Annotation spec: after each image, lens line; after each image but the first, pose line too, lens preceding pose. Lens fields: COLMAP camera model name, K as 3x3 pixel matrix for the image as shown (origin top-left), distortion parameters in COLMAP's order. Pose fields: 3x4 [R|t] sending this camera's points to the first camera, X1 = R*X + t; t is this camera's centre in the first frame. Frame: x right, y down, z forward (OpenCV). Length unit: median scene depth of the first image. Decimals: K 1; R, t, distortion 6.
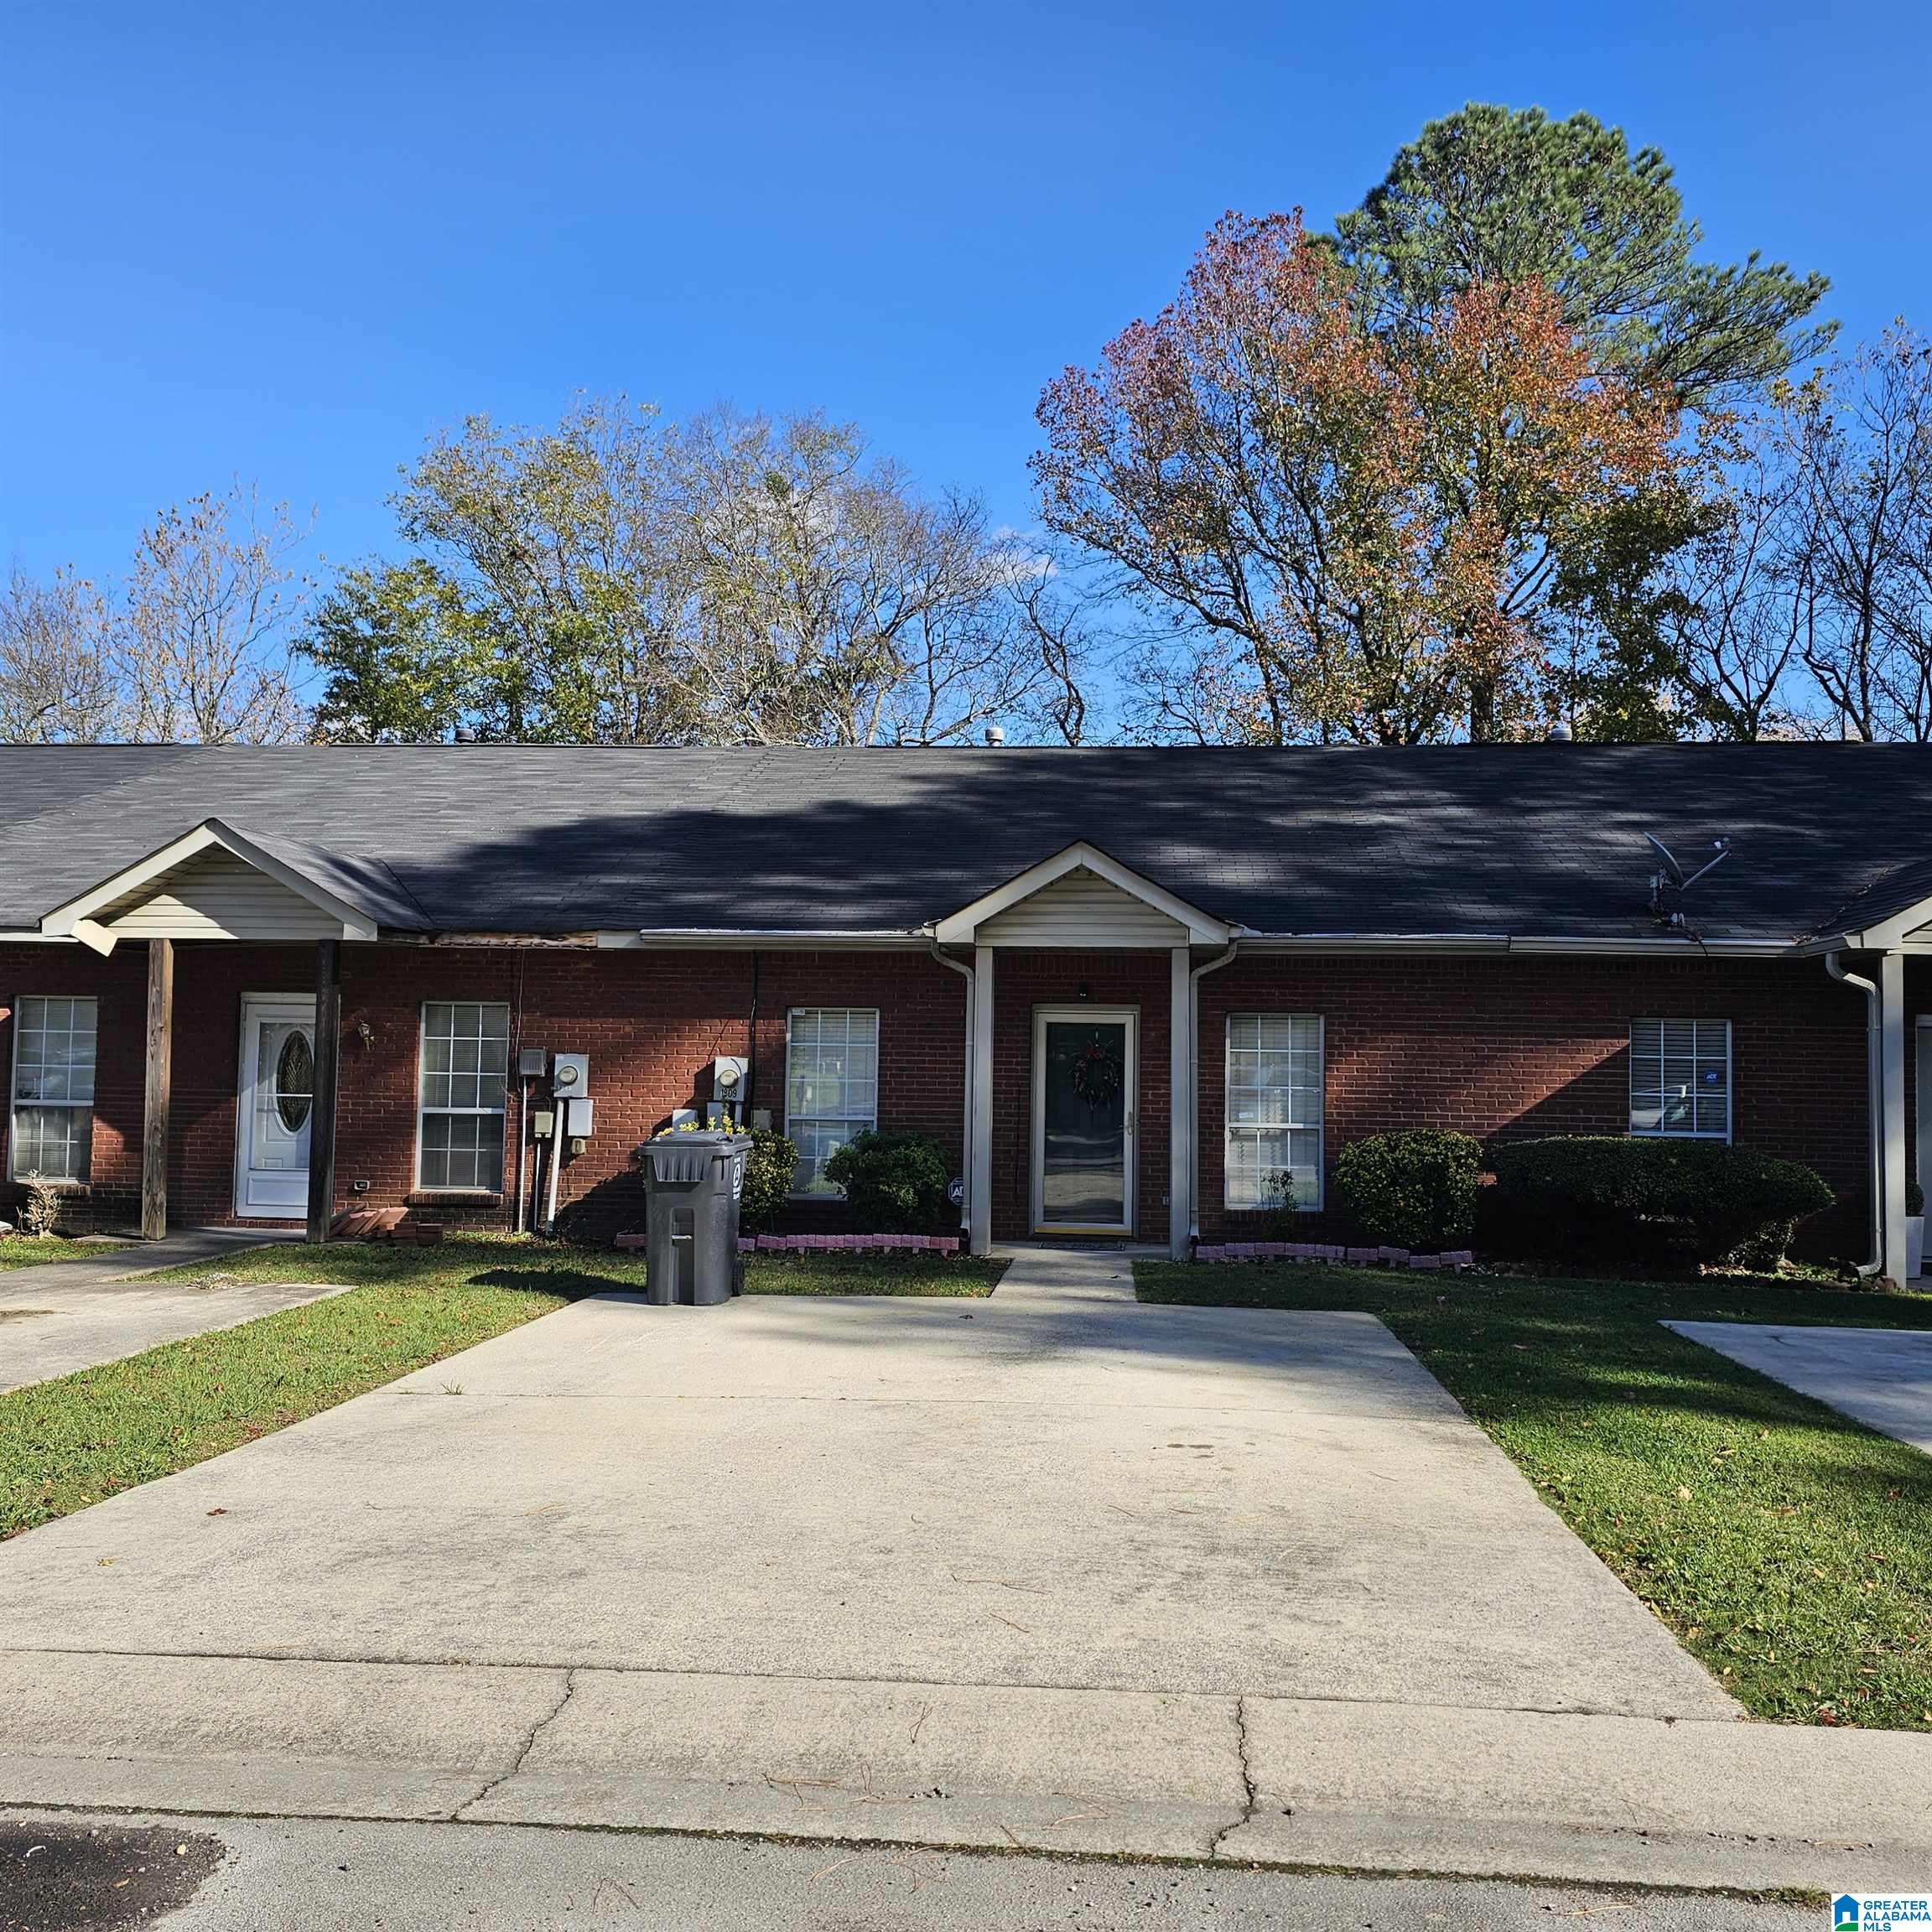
lens RADIAL K [[1718.6, 0, 982.6], [0, 1718.6, 973.5], [0, 0, 1]] dist [0.079225, -0.085531]
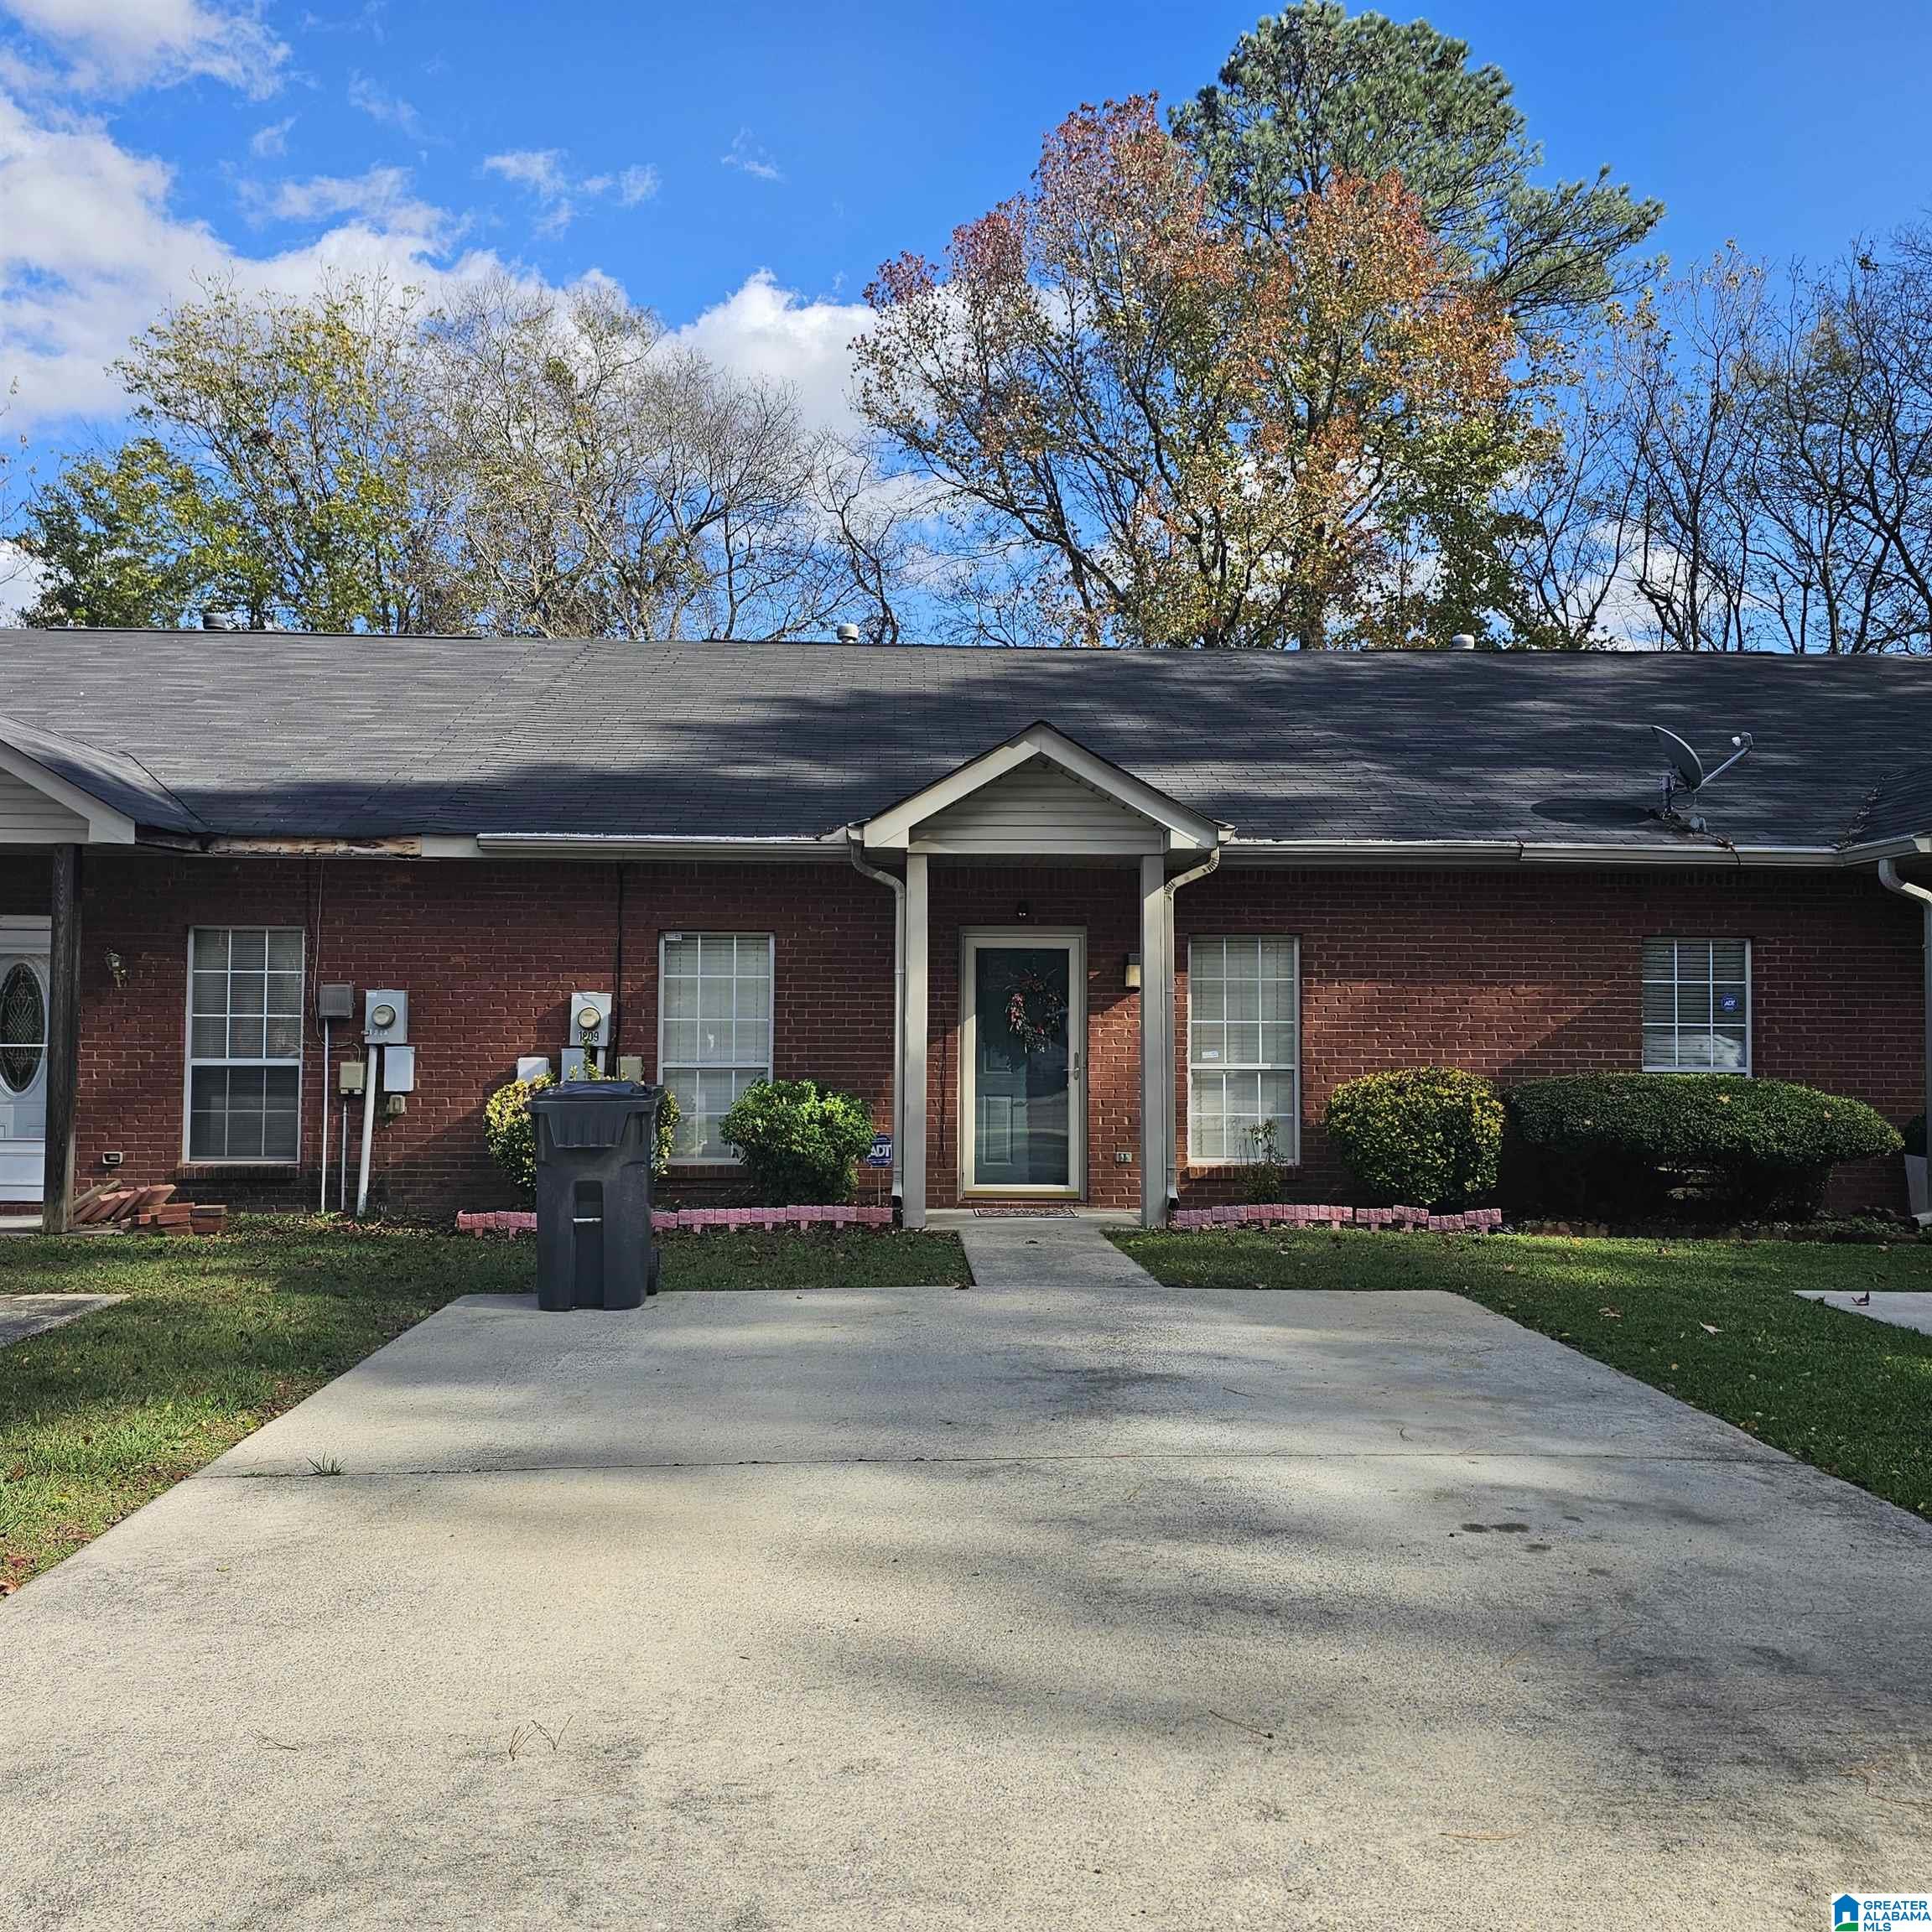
lens RADIAL K [[1718.6, 0, 952.7], [0, 1718.6, 955.8], [0, 0, 1]] dist [0.079225, -0.085531]
pose [[0.991450, -0.005463, 0.130375, -0.085978], [0.003281, 0.999851, 0.016944, 0.018649], [-0.130448, -0.016371, 0.991320, 0.174791]]
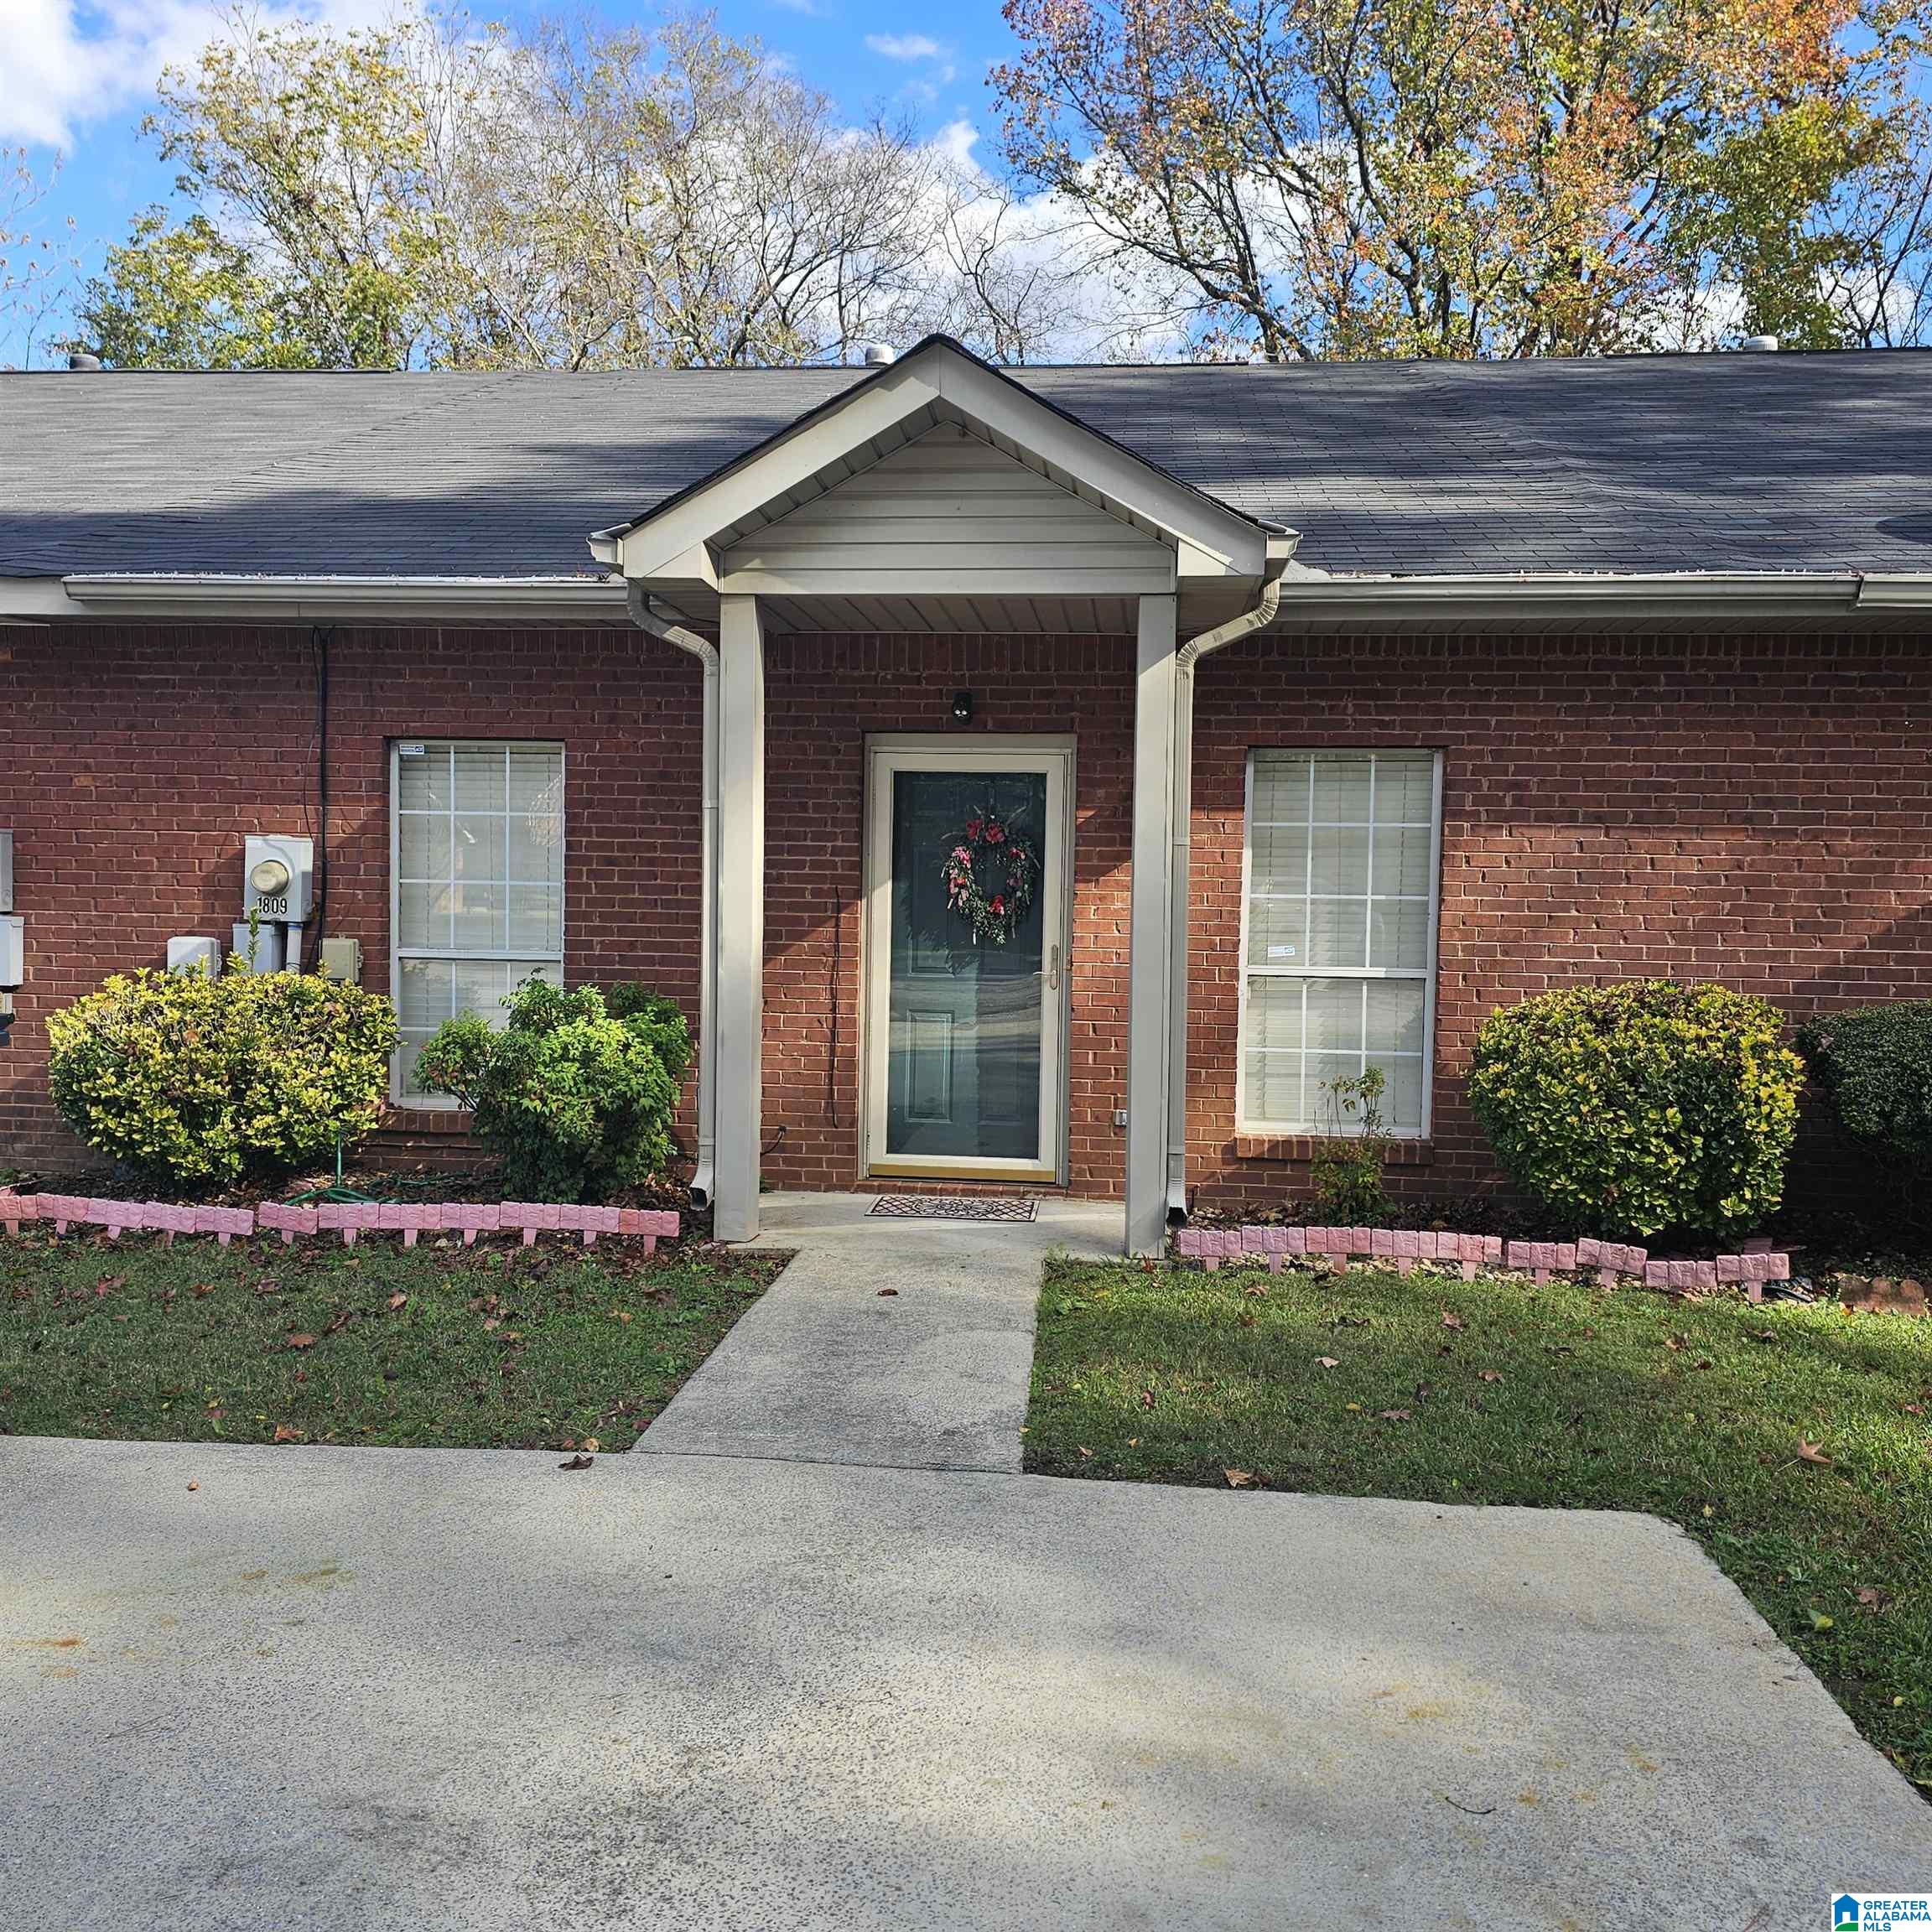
lens RADIAL K [[1718.6, 0, 959.9], [0, 1718.6, 959.7], [0, 0, 1]] dist [0.079225, -0.085531]
pose [[0.999993, 0.001658, -0.003411, 0.060708], [-0.001314, 0.995152, 0.098345, 0.035400], [0.003558, -0.098340, 0.995147, 0.501021]]
